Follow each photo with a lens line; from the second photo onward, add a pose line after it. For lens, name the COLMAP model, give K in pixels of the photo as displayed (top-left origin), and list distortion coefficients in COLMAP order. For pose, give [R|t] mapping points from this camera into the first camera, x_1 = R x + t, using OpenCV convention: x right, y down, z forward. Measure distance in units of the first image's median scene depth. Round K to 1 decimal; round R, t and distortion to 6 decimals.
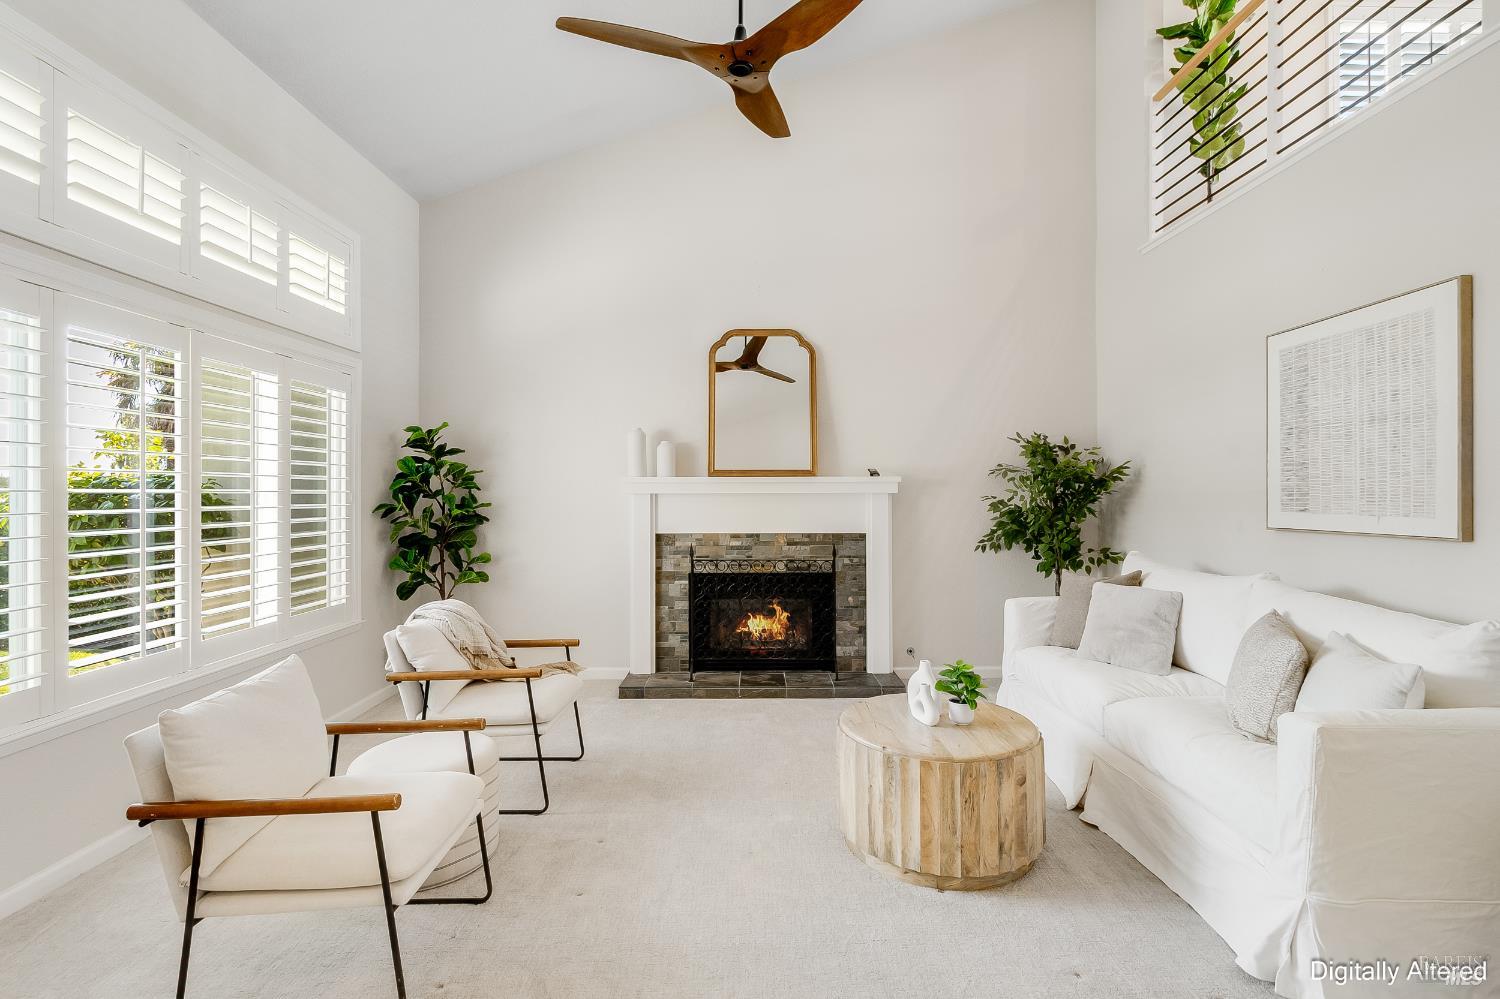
lens RADIAL K [[696.0, 0, 758.5], [0, 696.0, 494.3], [0, 0, 1]] dist [0.001893, -0.006893]
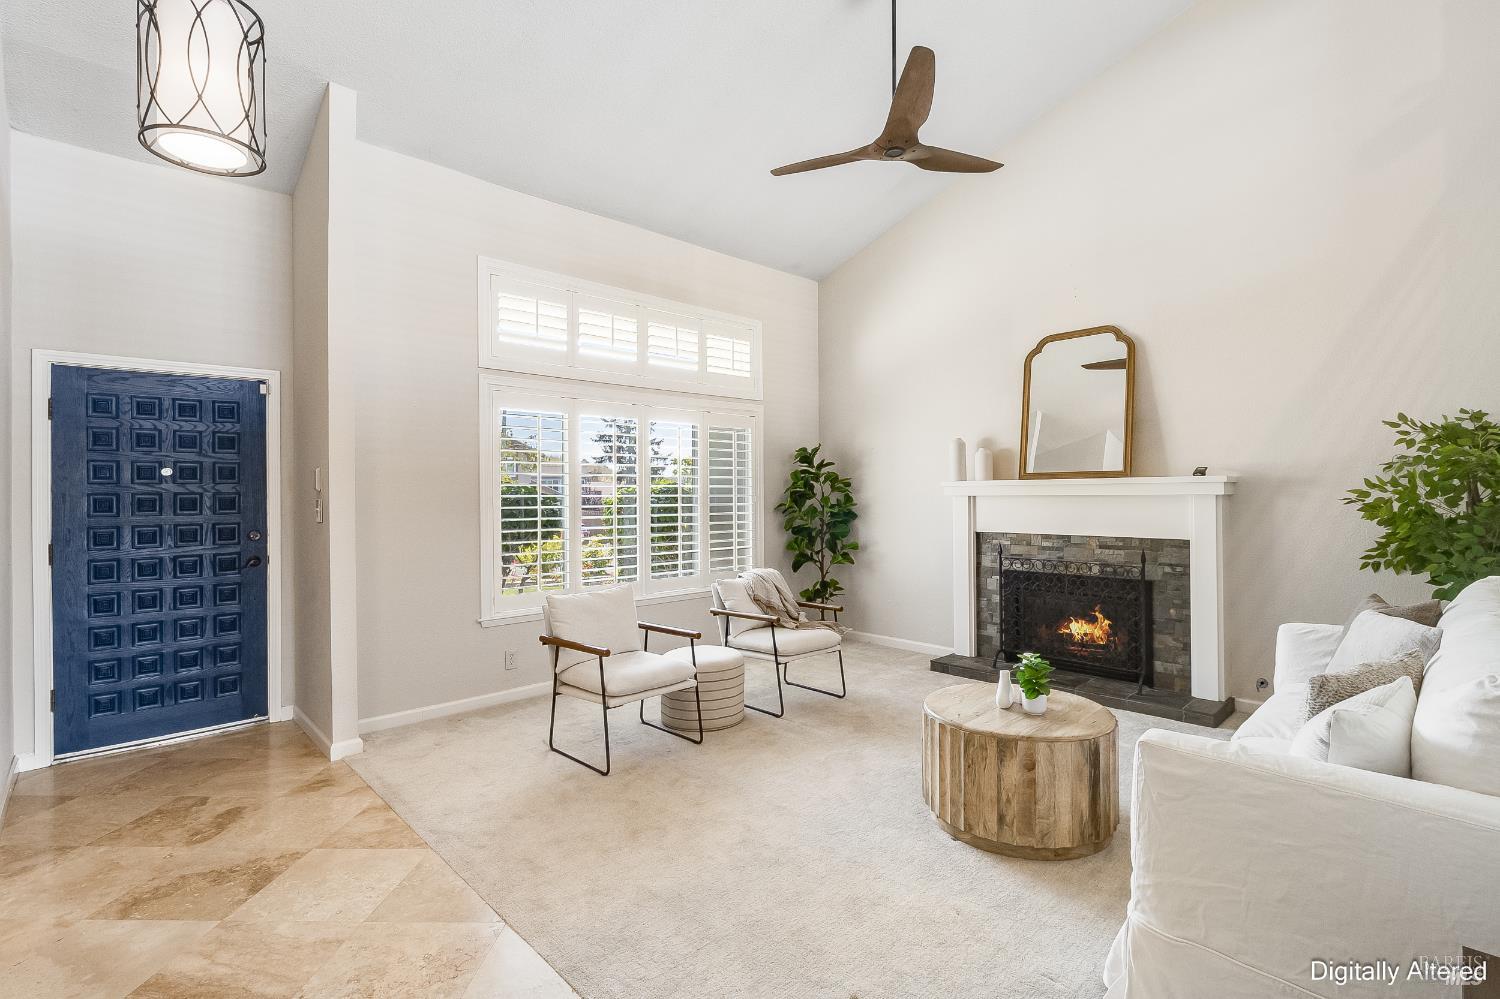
lens RADIAL K [[696.0, 0, 758.5], [0, 696.0, 494.3], [0, 0, 1]] dist [0.001893, -0.006893]
pose [[0.686571, -0.003917, -0.727052, 0.431615], [0.002644, 0.999992, -0.002890, -0.001208], [0.727058, 0.000061, 0.686576, -0.016684]]
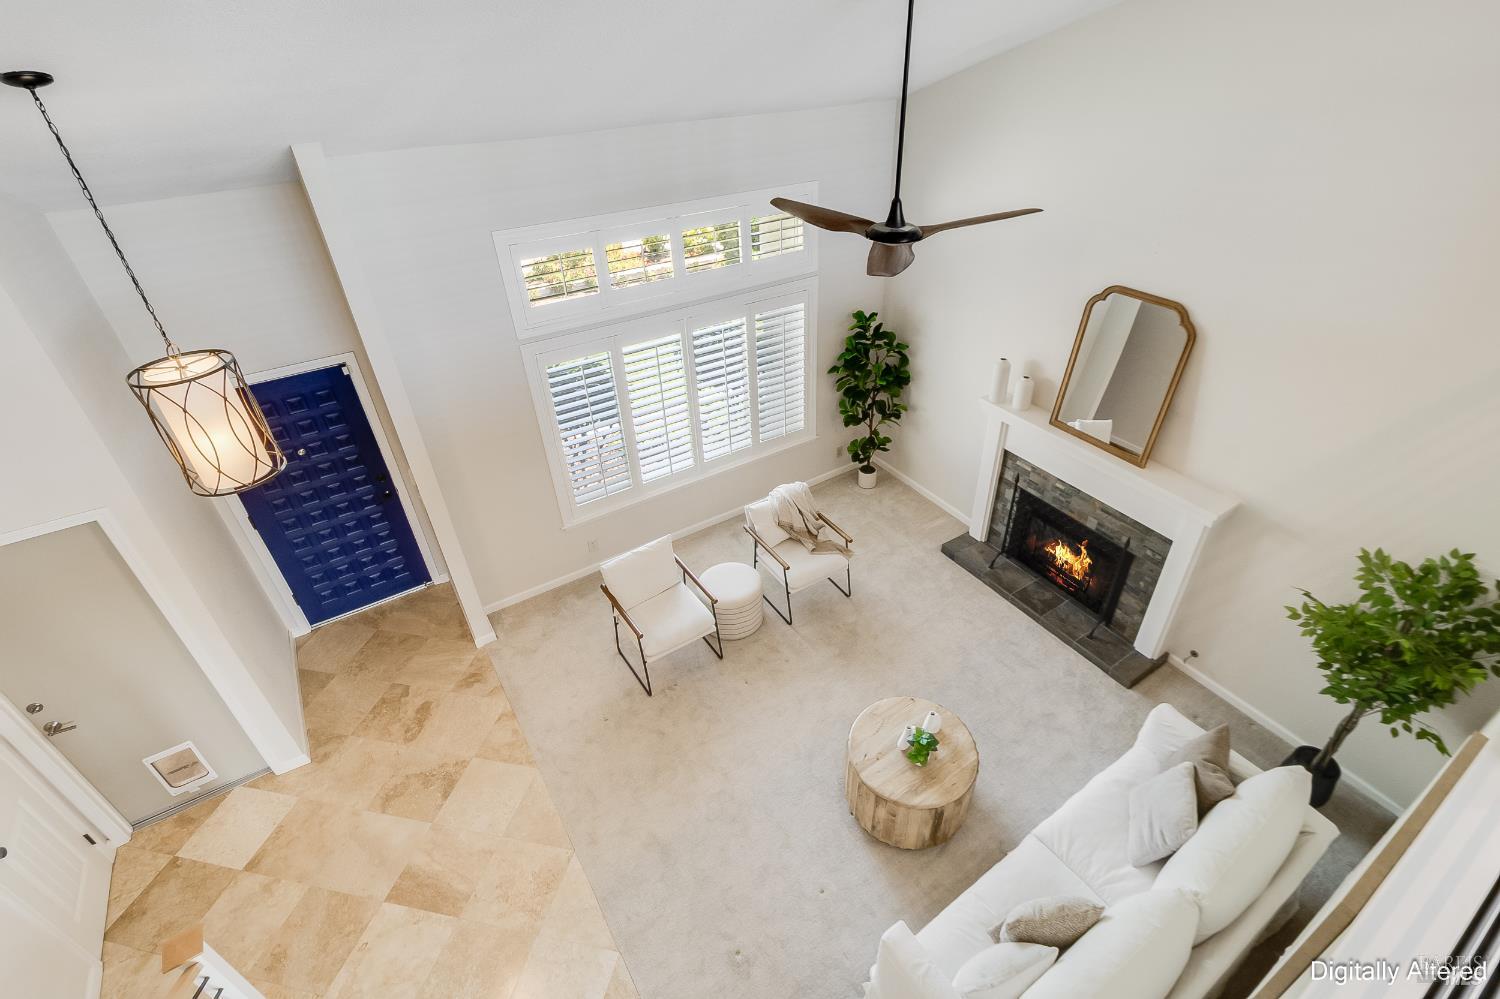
lens RADIAL K [[698.4, 0, 781.2], [0, 698.4, 496.6], [0, 0, 1]] dist [-0.001341, -0.000377]
pose [[0.548120, 0.473326, -0.689585, 0.497948], [0.009702, 0.820815, 0.571112, -0.554480], [0.836344, -0.319728, 0.445313, 0.148759]]
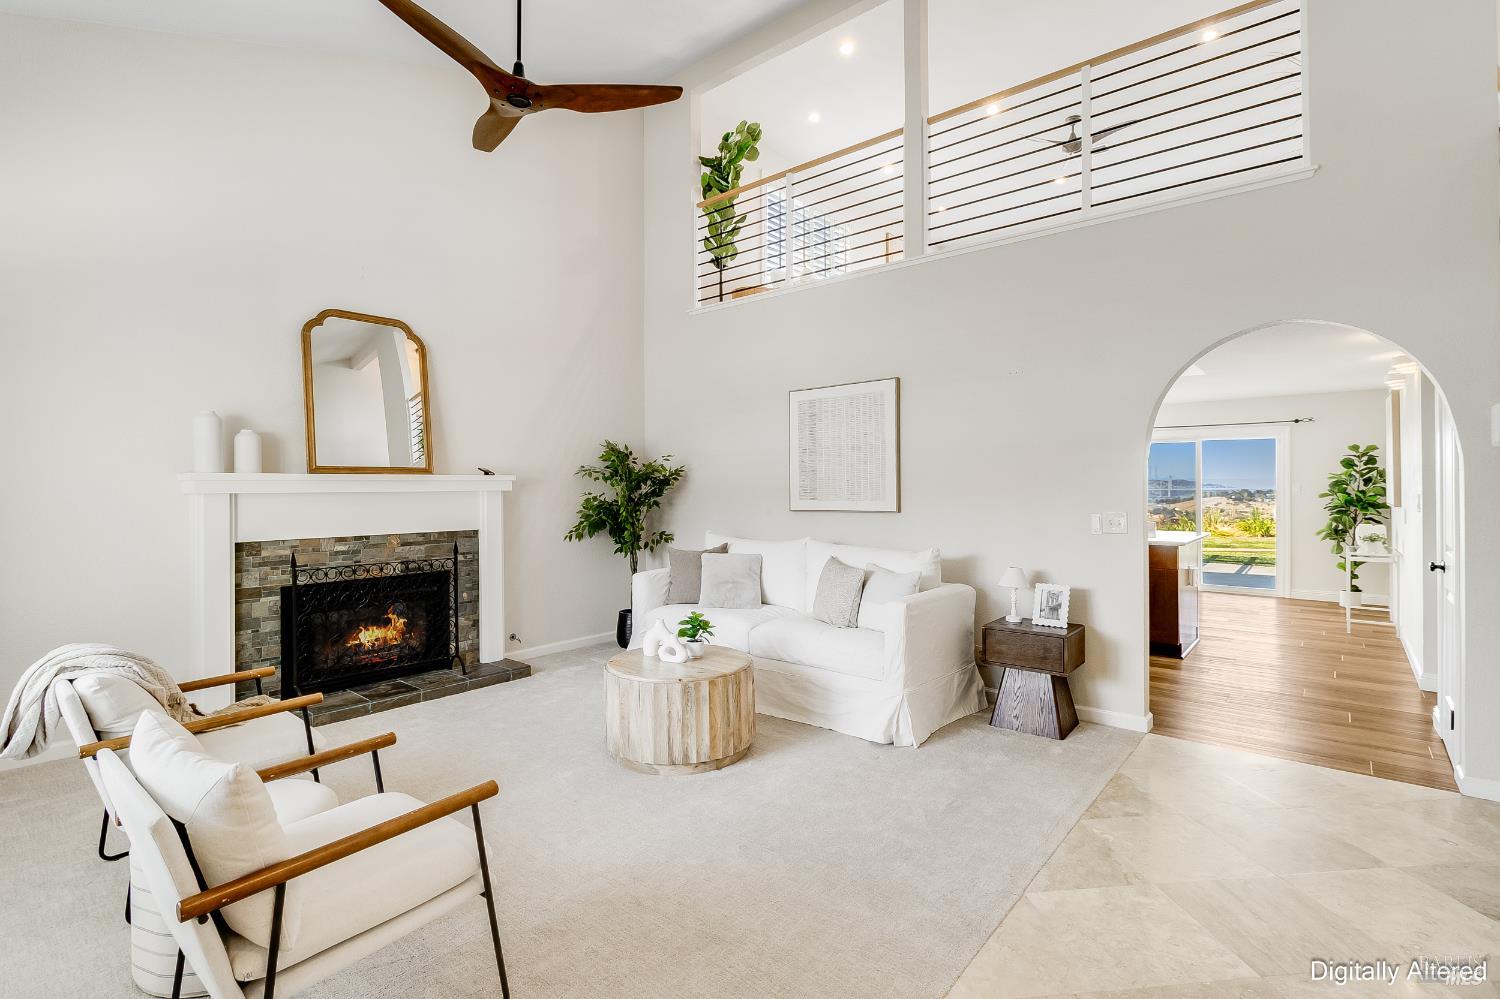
lens RADIAL K [[695.4, 0, 755.9], [0, 695.4, 489.6], [0, 0, 1]] dist [-0.007032, -0.000355]
pose [[0.651080, -0.005467, 0.758989, -0.371583], [0.009406, 0.999955, -0.000867, 0.000811], [-0.758951, 0.007703, 0.651102, 0.009616]]
